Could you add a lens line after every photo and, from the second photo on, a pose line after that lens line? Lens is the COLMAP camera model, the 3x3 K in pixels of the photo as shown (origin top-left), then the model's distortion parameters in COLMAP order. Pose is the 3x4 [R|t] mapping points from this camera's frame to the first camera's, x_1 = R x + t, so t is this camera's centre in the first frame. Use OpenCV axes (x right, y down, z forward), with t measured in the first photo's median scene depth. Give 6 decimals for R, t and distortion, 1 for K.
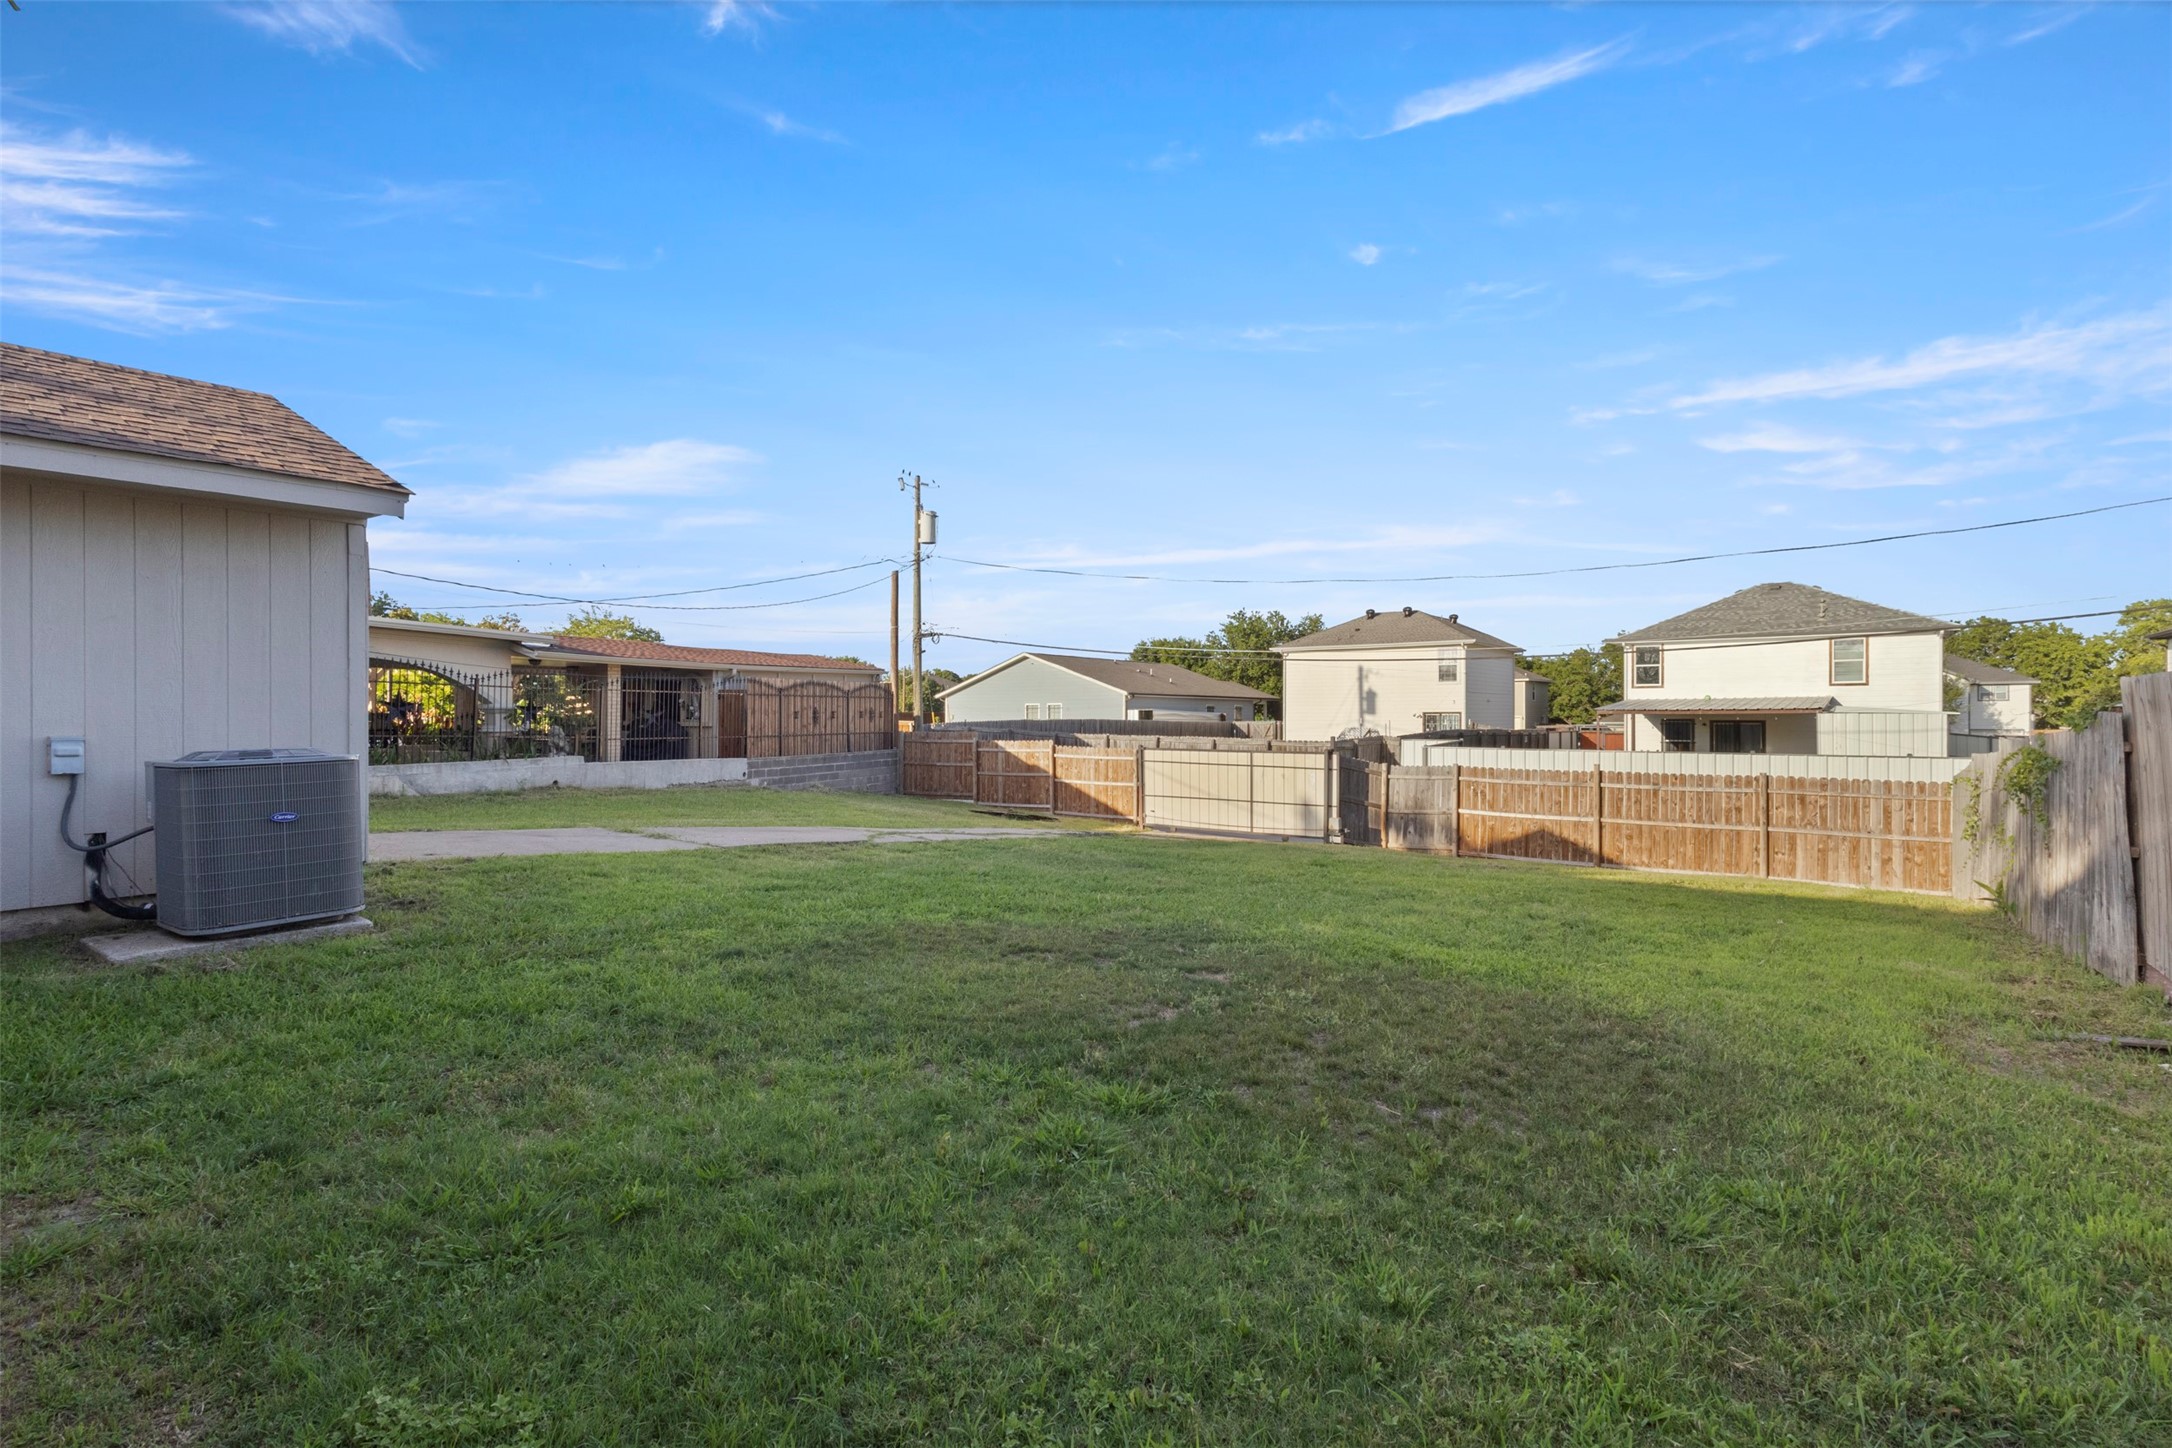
lens RADIAL K [[1005.9, 0, 1081.3], [0, 1005.9, 721.8], [0, 0, 1]] dist [0.000710, 0.000871]
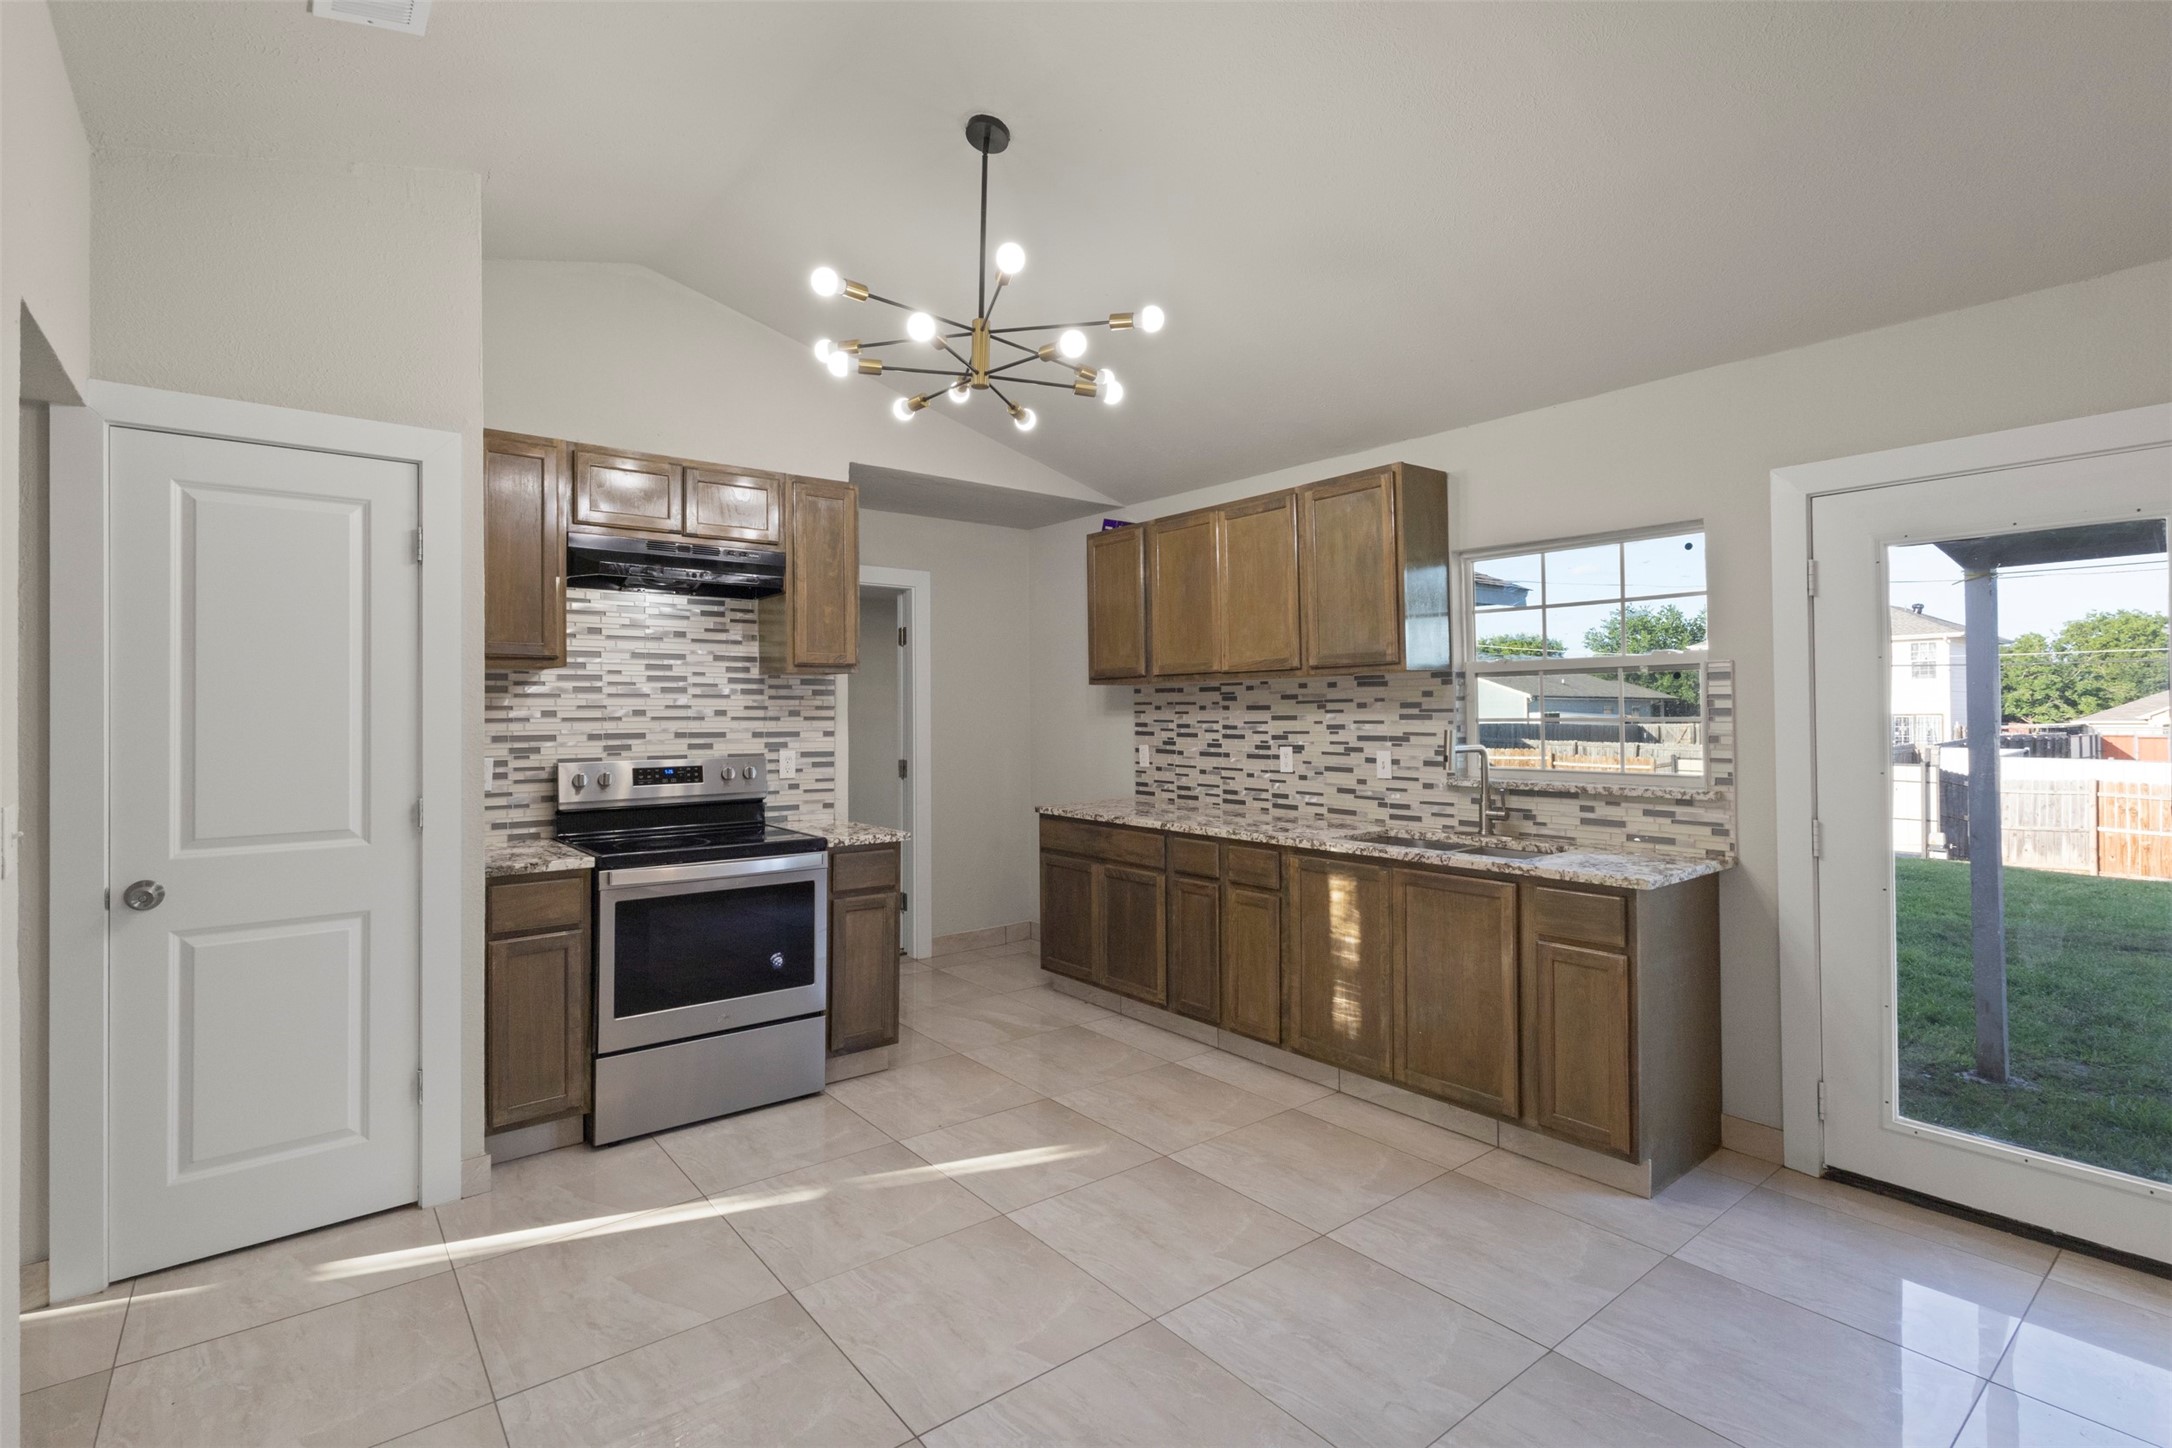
lens RADIAL K [[1011.0, 0, 1080.3], [0, 1011.0, 696.3], [0, 0, 1]] dist [0.002848, 0.001170]
pose [[0.966410, -0.010090, -0.256807, -0.251064], [0.004388, 0.999731, -0.022769, -0.015304], [0.256968, 0.020877, 0.966195, -0.140306]]
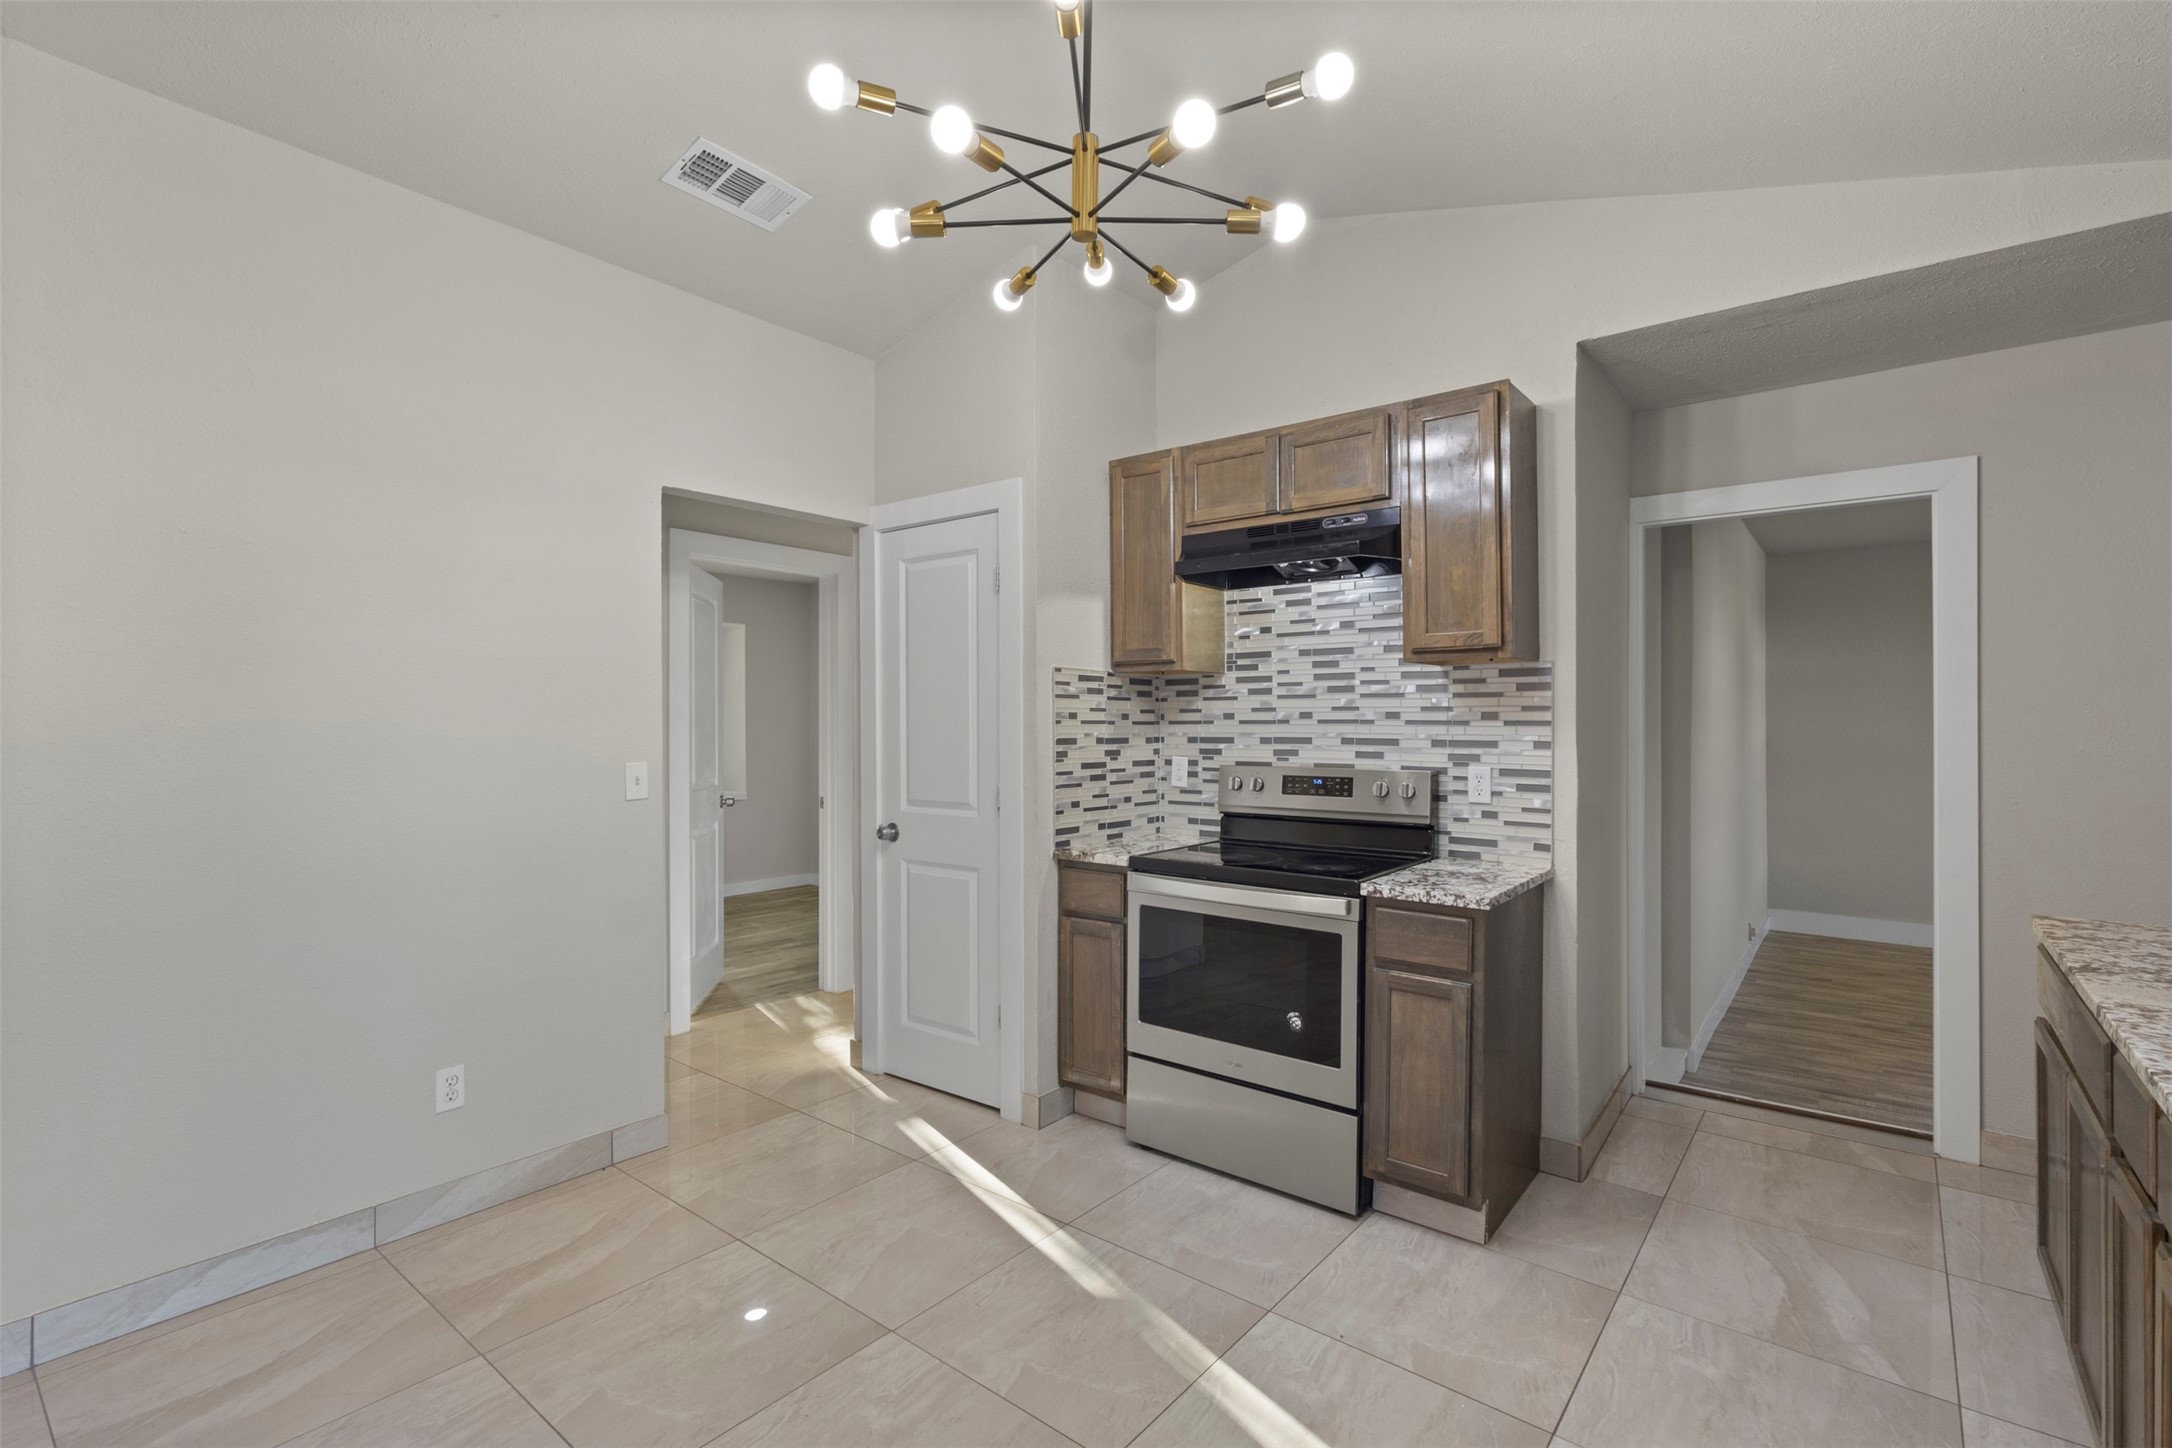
lens RADIAL K [[1000.8, 0, 1082.3], [0, 1000.8, 723.3], [0, 0, 1]] dist [0.000679, 0.000954]
pose [[-0.039635, -0.000385, -0.999214, -0.215662], [-0.007240, 0.999974, -0.000098, -0.015240], [0.999188, 0.007231, -0.039637, -0.035734]]
